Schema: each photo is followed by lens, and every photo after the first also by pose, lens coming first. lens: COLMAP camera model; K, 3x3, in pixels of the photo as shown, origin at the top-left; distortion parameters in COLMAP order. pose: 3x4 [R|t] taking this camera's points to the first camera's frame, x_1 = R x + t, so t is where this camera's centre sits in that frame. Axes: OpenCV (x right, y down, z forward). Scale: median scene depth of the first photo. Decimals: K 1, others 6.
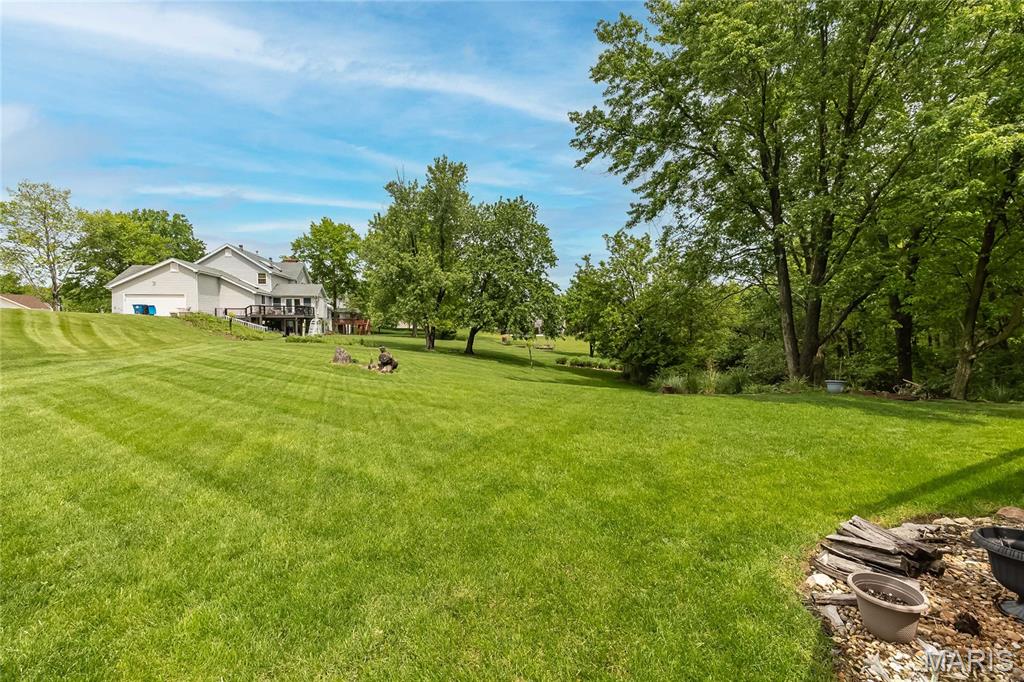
lens RADIAL K [[414.0, 0, 507.4], [0, 414.0, 336.1], [0, 0, 1]] dist [-0.002286, 0.000037]
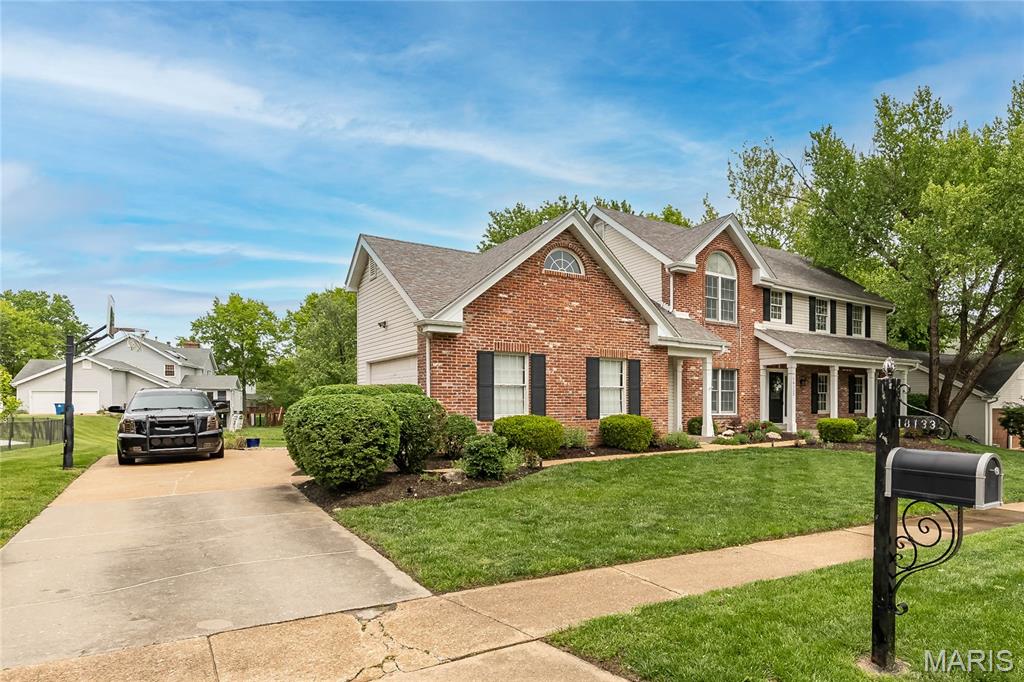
lens RADIAL K [[610.7, 0, 614.3], [0, 610.7, 409.5], [0, 0, 1]] dist [-0.000221, 0.002038]
pose [[0.979929, -0.001177, 0.199343, 0.182420], [0.005055, 0.999808, -0.018949, -0.026120], [-0.199282, 0.019576, 0.979747, -0.836746]]
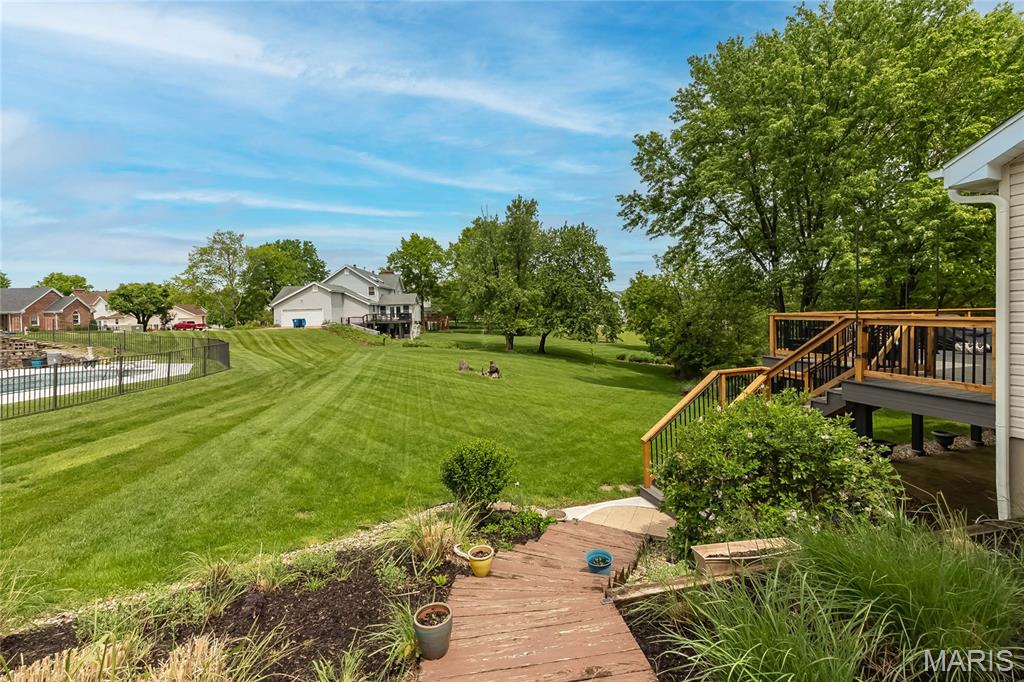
lens RADIAL K [[412.0, 0, 503.6], [0, 412.0, 319.9], [0, 0, 1]] dist [0.001112, 0.000251]
pose [[0.986861, -0.020093, -0.160320, -0.007583], [0.019367, 0.999794, -0.006088, -0.055398], [0.160409, 0.002903, 0.987046, -0.232861]]
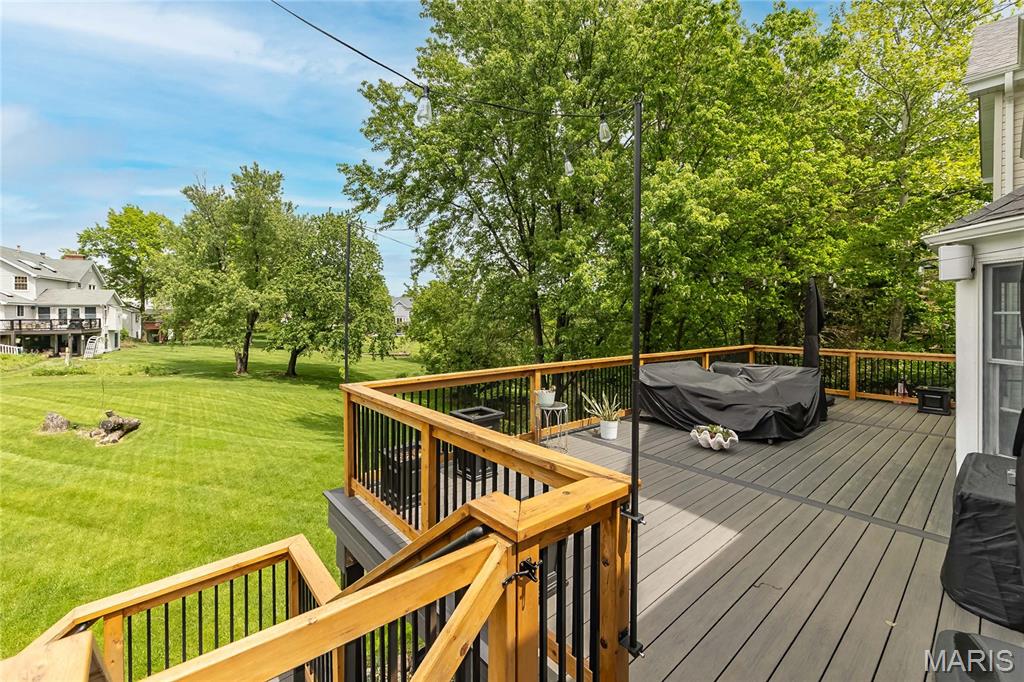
lens RADIAL K [[430.0, 0, 503.7], [0, 430.0, 316.2], [0, 0, 1]] dist [0.001250, 0.000412]
pose [[0.967419, -0.002267, 0.253170, 0.138213], [0.007980, 0.999736, -0.021542, -0.073848], [-0.253054, 0.022860, 0.967182, -0.050037]]
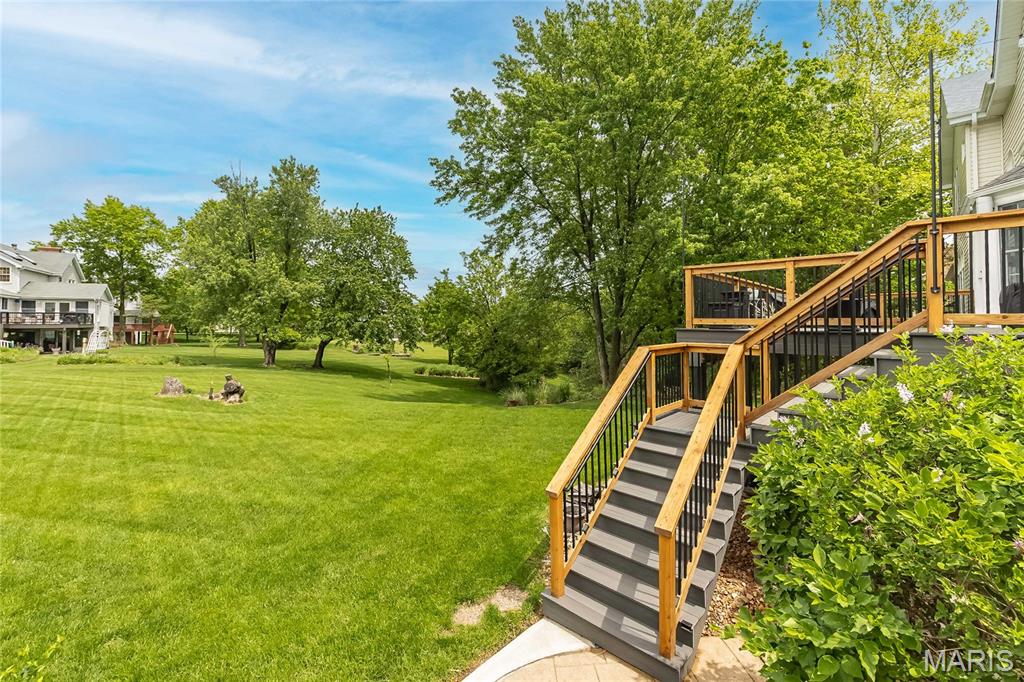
lens RADIAL K [[434.9, 0, 529.4], [0, 434.9, 311.2], [0, 0, 1]] dist [0.000543, 0.001011]
pose [[0.928600, 0.008310, 0.370990, -0.017117], [0.013227, 0.998373, -0.055471, -0.026978], [-0.370847, 0.056418, 0.926979, -0.088767]]
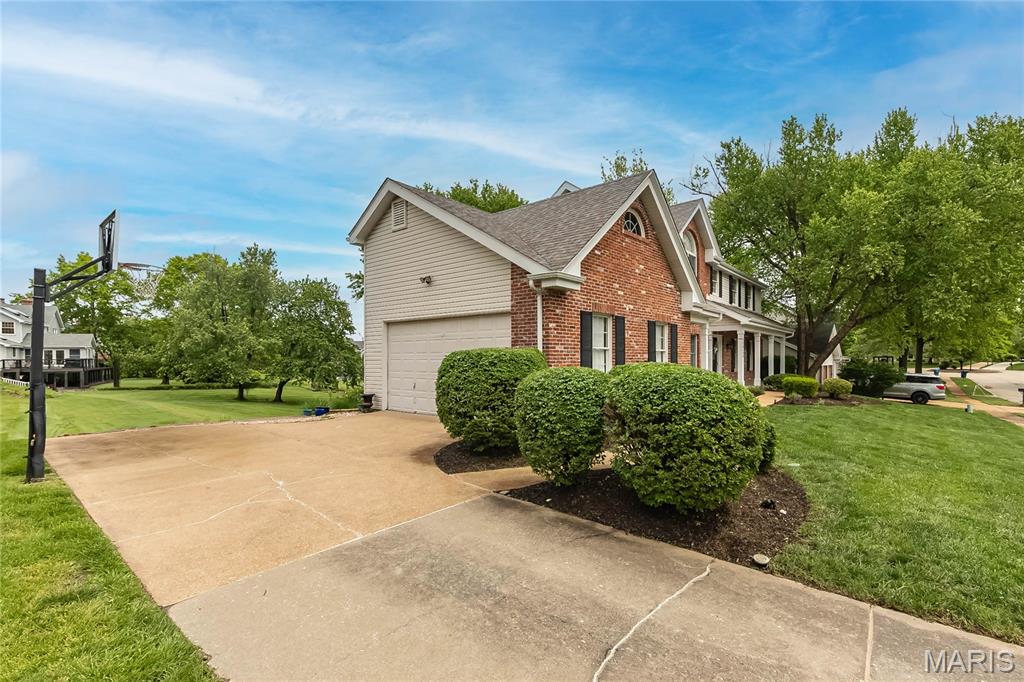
lens RADIAL K [[464.4, 0, 558.6], [0, 464.4, 364.1], [0, 0, 1]] dist [-0.000863, -0.000092]
pose [[0.890943, -0.005185, 0.454085, 0.023744], [0.014394, 0.999755, -0.016827, -0.037717], [-0.453886, 0.021527, 0.890799, -0.649763]]
